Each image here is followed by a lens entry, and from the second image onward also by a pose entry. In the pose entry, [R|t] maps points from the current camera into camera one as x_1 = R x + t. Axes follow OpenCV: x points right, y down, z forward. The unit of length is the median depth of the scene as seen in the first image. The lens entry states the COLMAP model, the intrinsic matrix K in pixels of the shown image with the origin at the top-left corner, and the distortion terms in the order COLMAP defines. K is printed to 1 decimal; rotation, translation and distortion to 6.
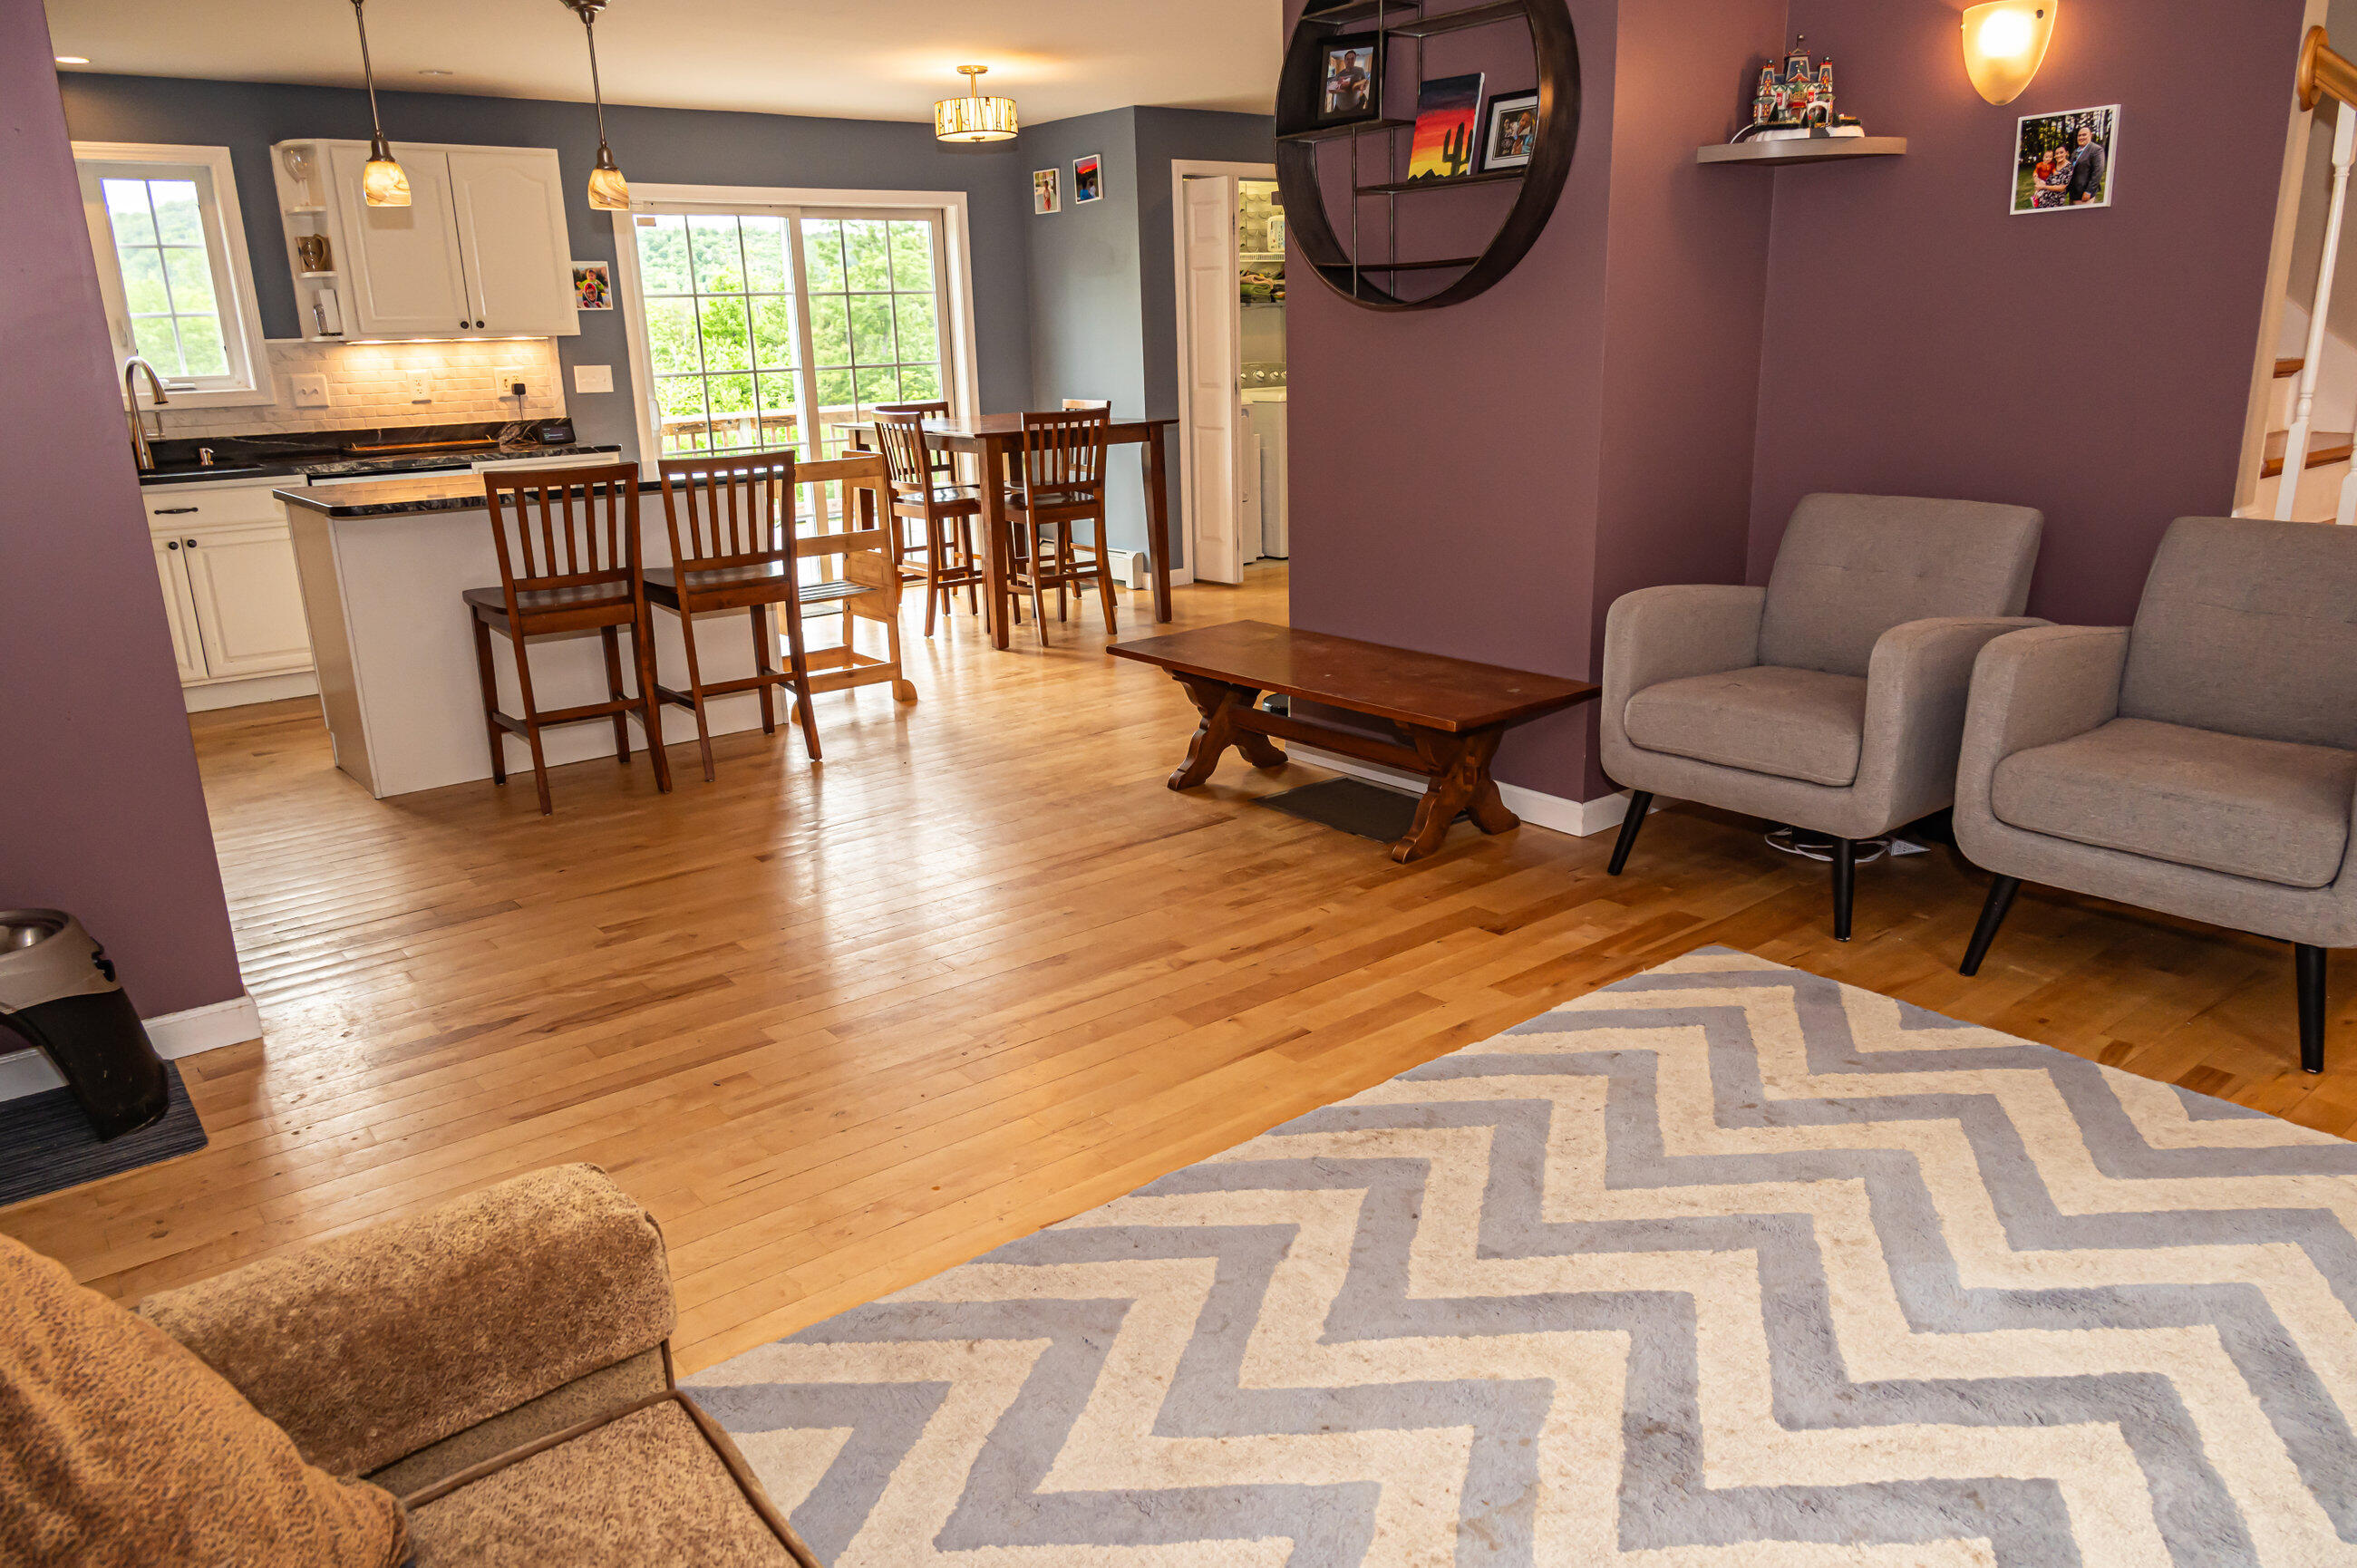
lens RADIAL K [[1550.6, 0, 1198.8], [0, 1550.6, 794.1], [0, 0, 1]] dist [0.008185, -0.014824]
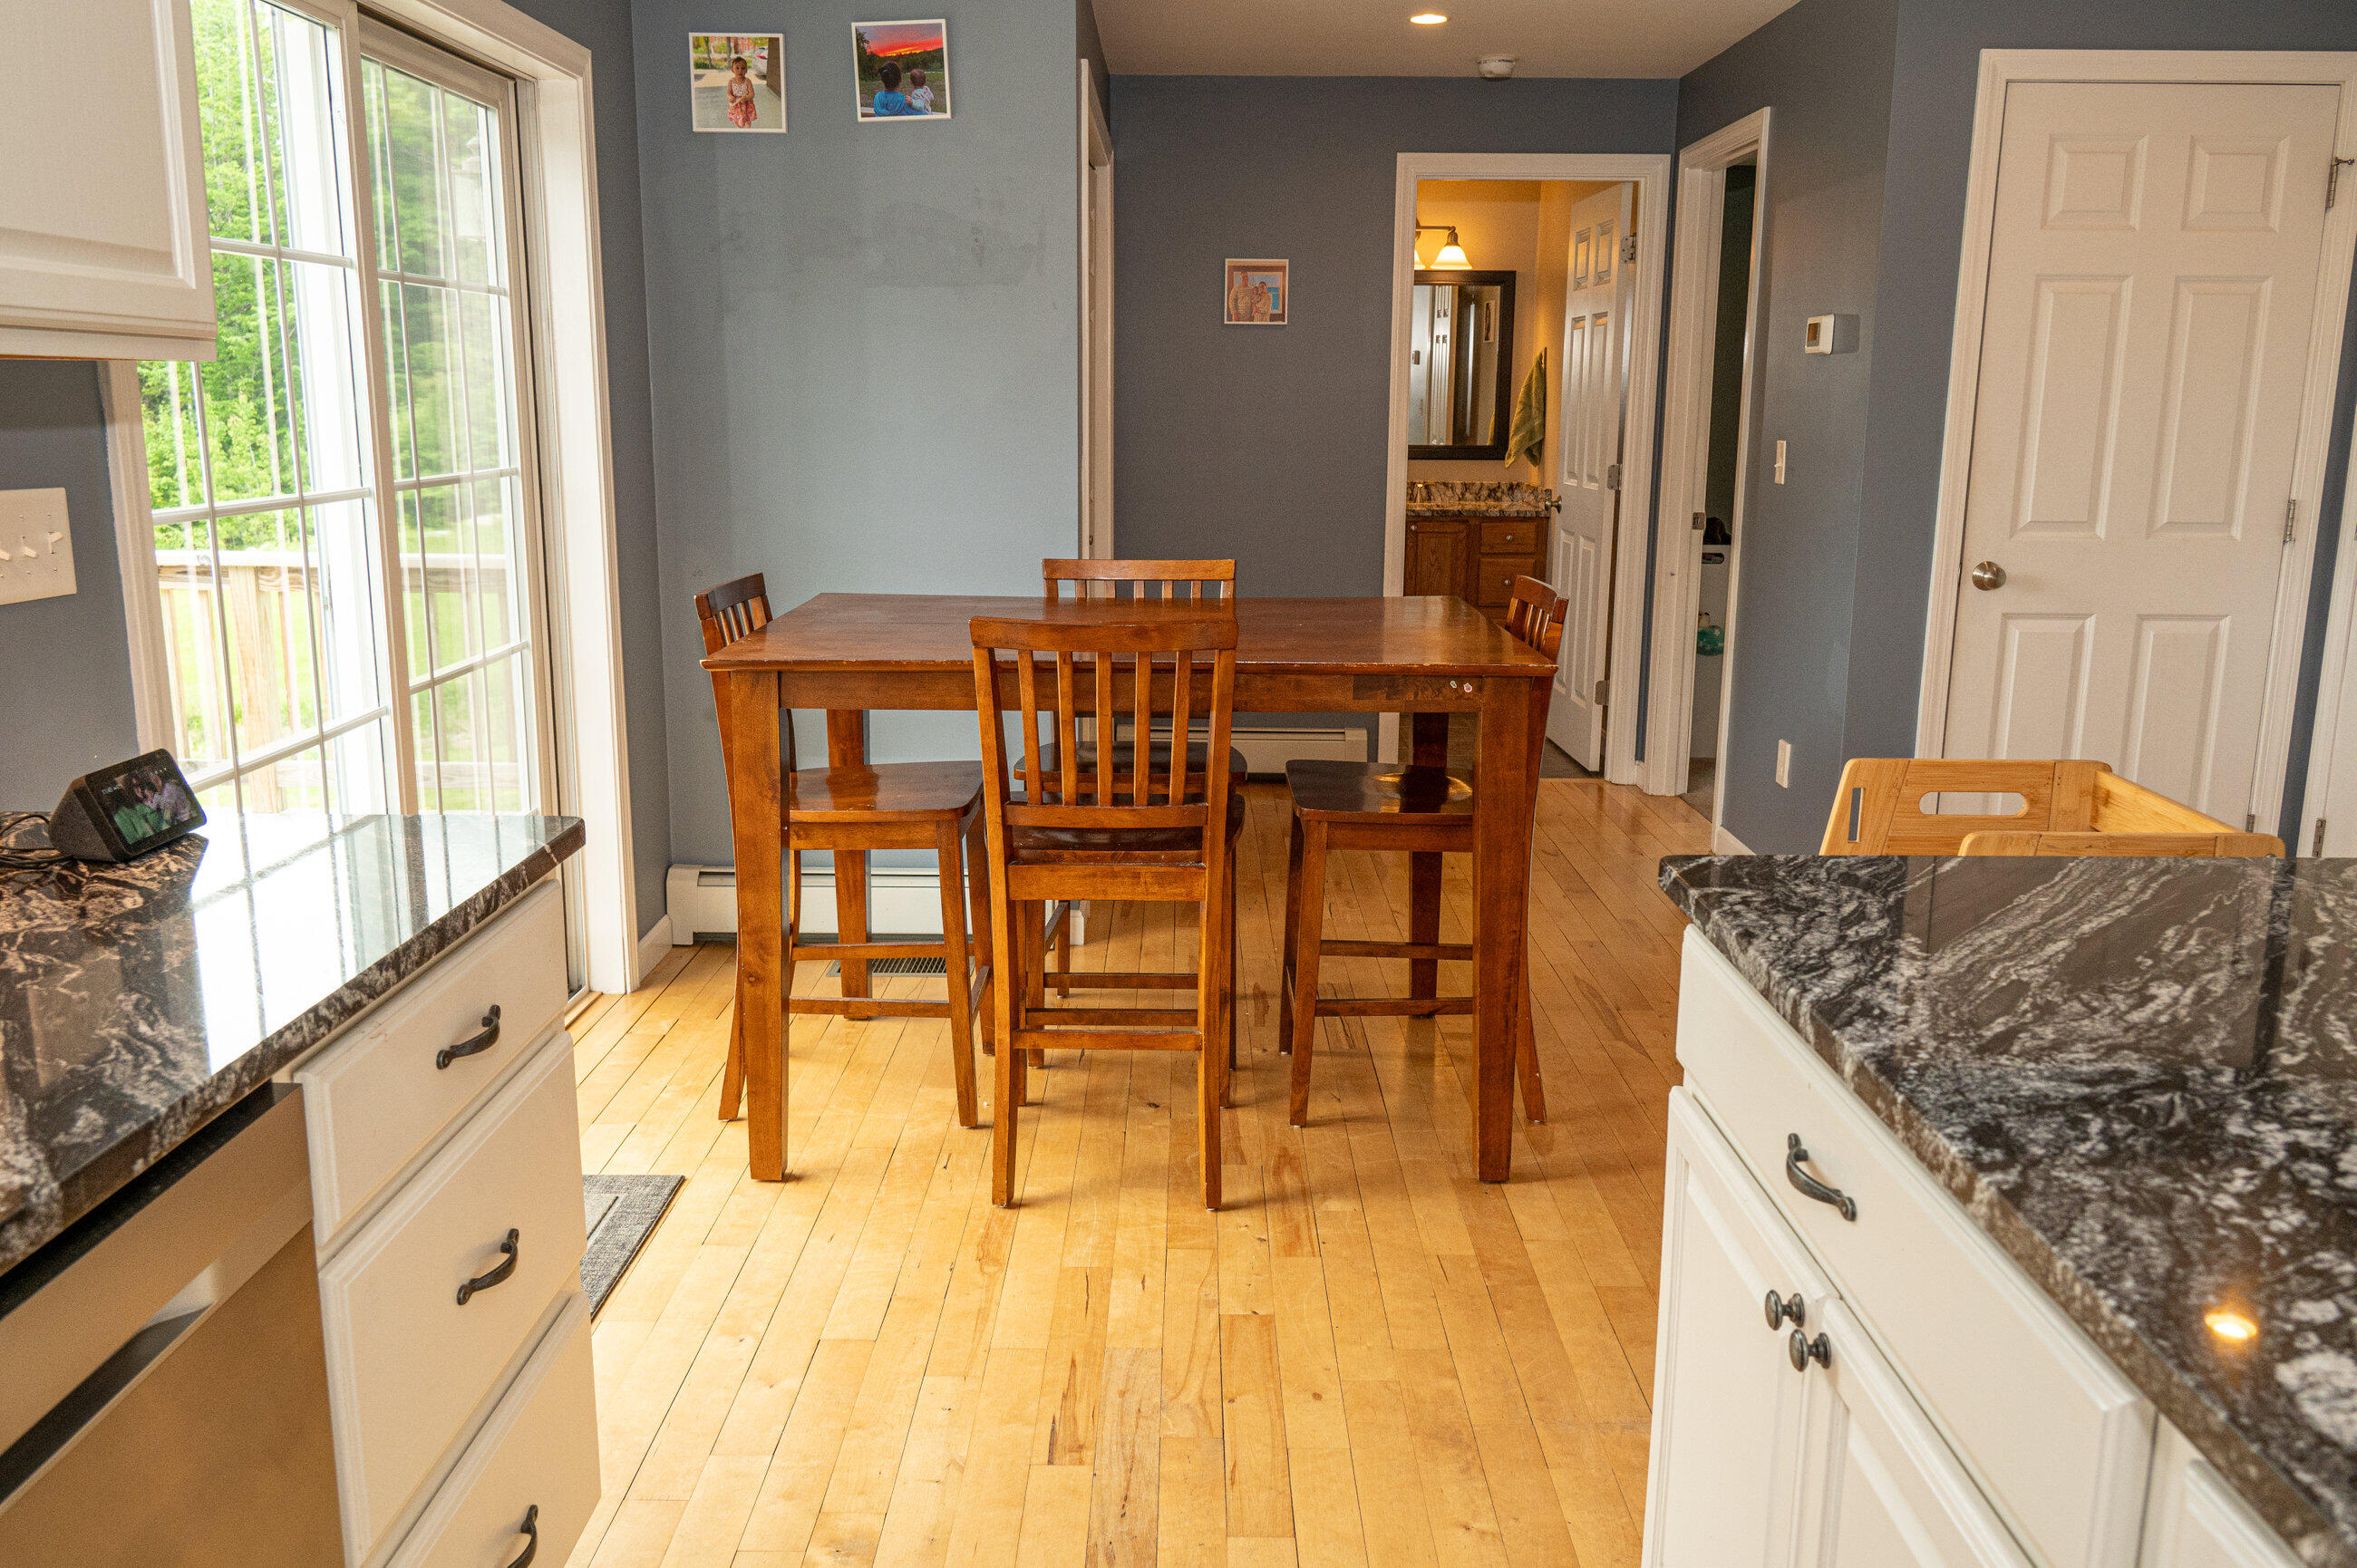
lens RADIAL K [[1860.8, 0, 1177.6], [0, 1860.8, 781.0], [0, 0, 1]] dist [-0.006245, 0.017449]
pose [[0.640540, -0.123115, 0.757992, -0.893403], [0.195905, 0.980603, -0.006278, -0.365527], [-0.742516, 0.152515, 0.652234, 1.272793]]
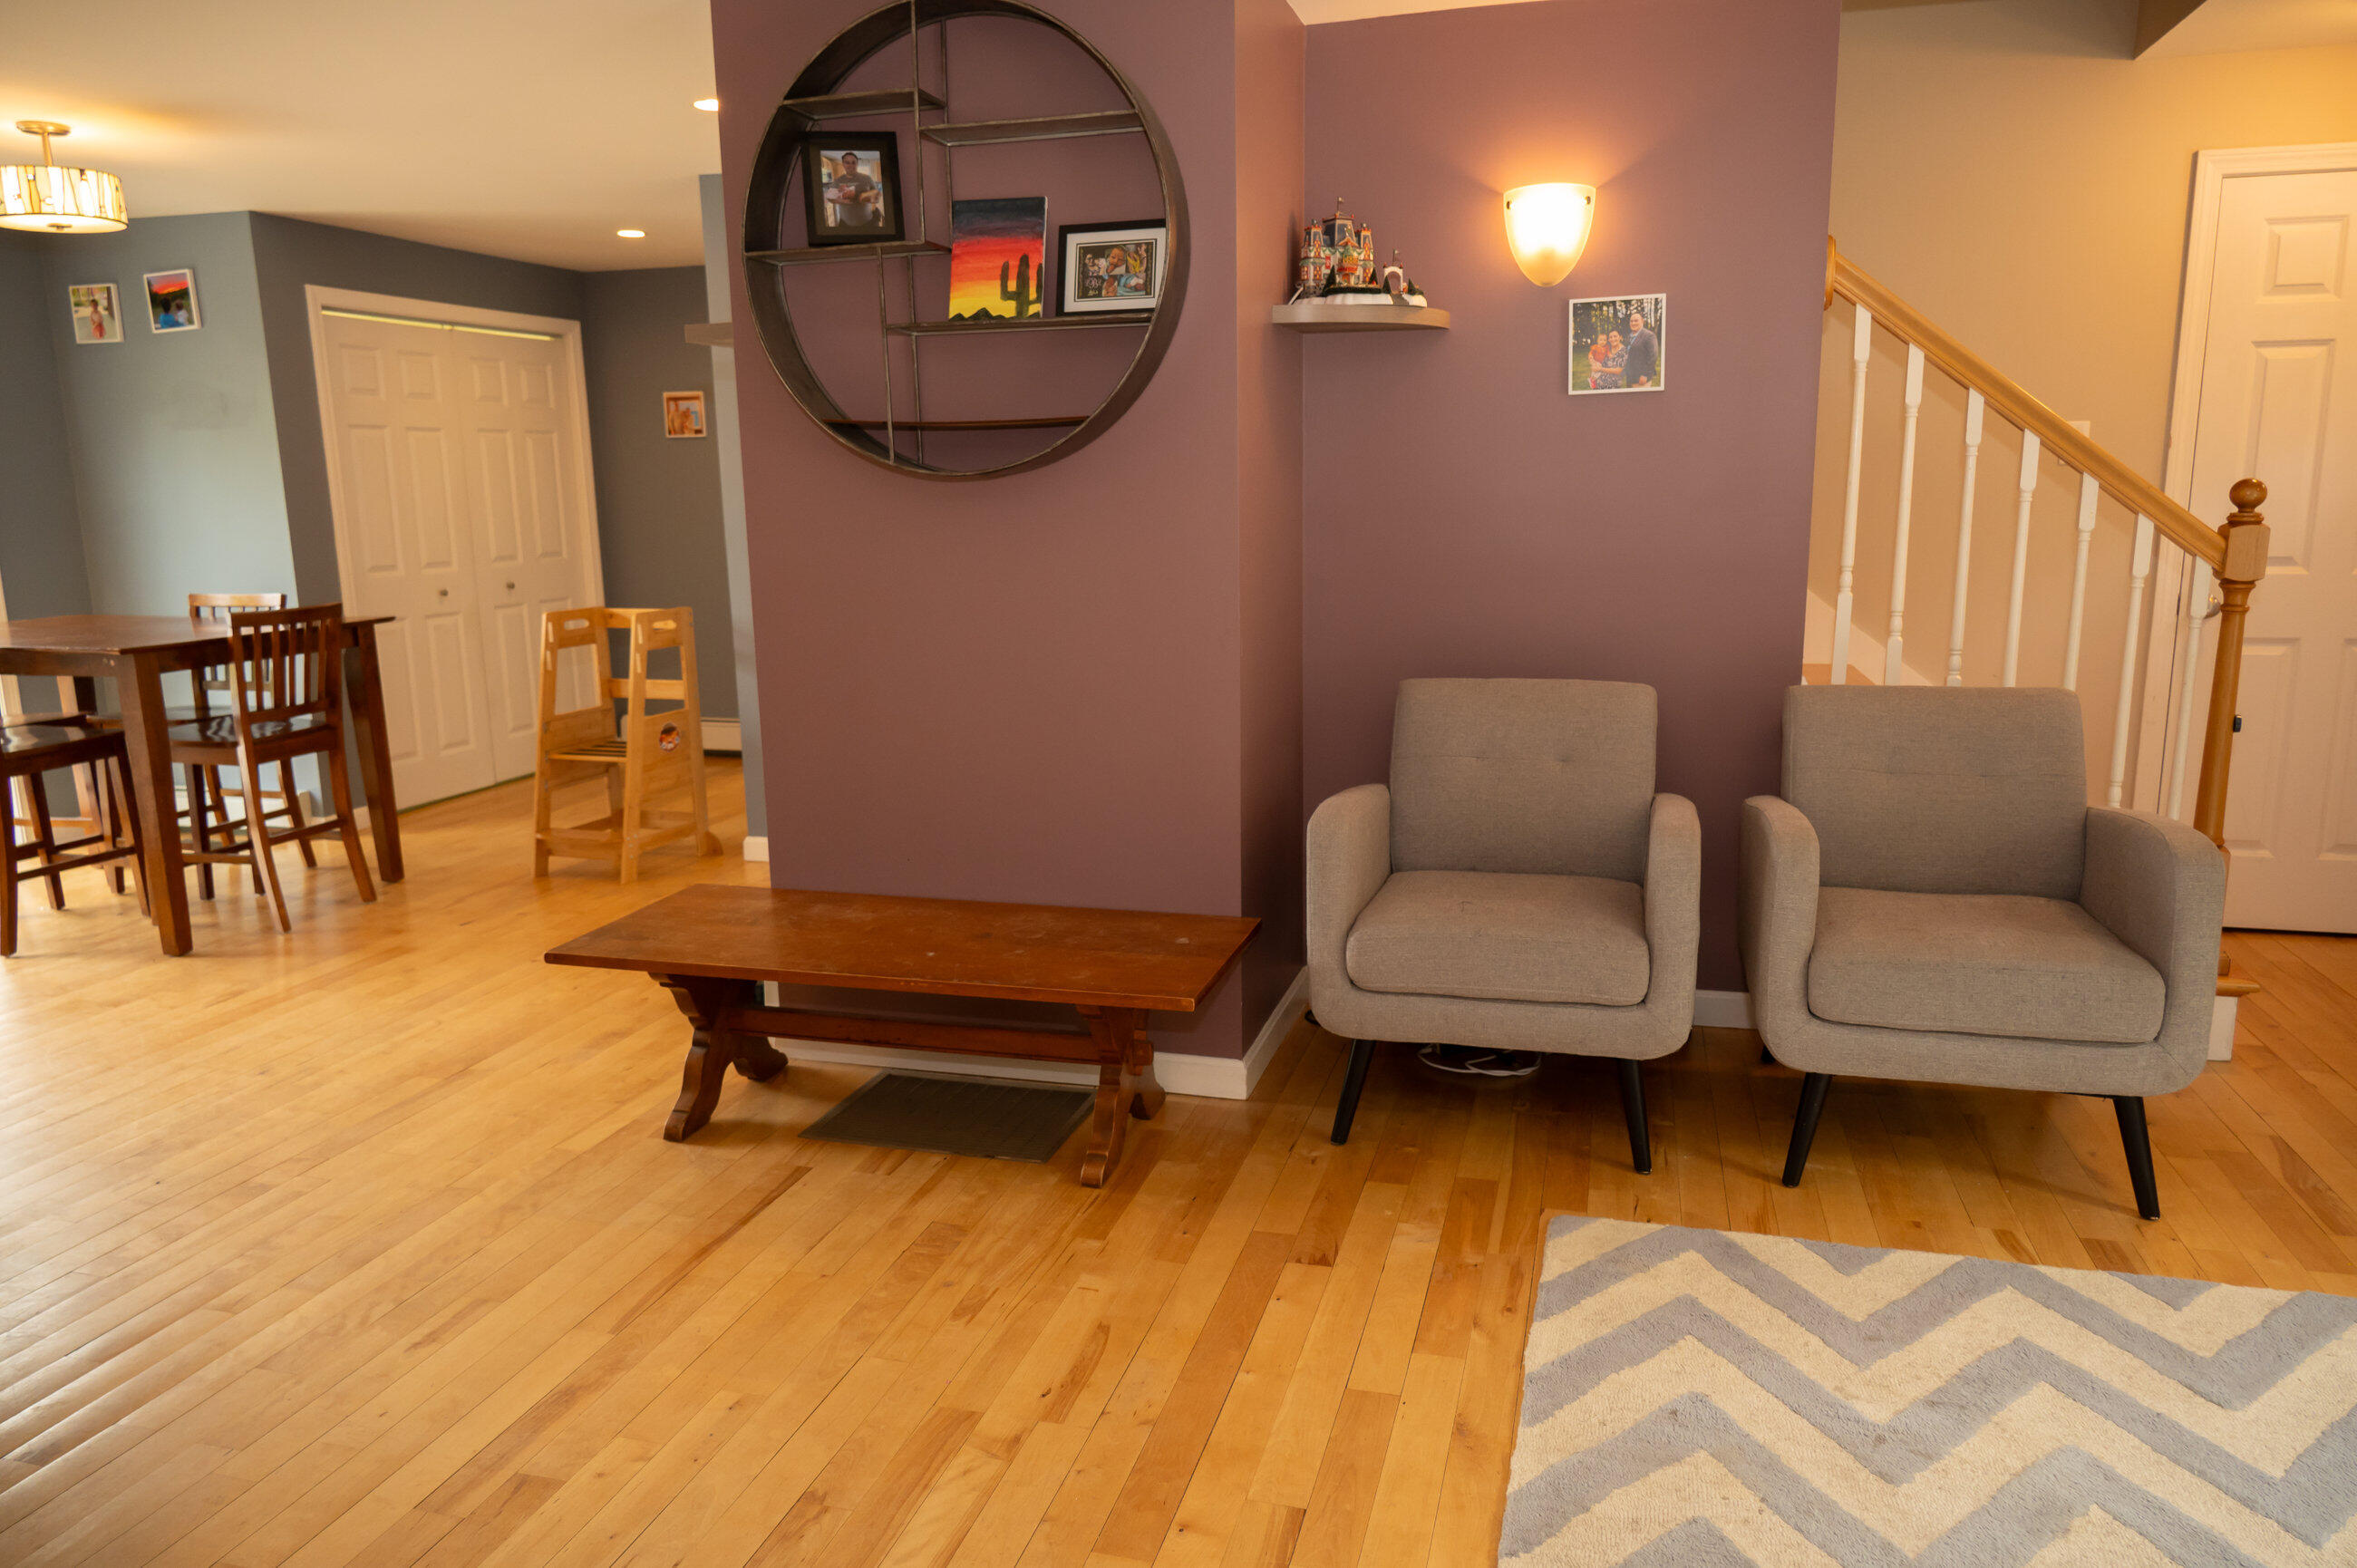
lens RADIAL K [[1569.8, 0, 1175.2], [0, 1569.8, 790.3], [0, 0, 1]] dist [0.003832, -0.000062]
pose [[0.820193, -0.096068, 0.563963, -0.251517], [0.158227, 0.985438, -0.062251, -0.093455], [-0.549771, 0.140292, 0.823450, 0.319636]]
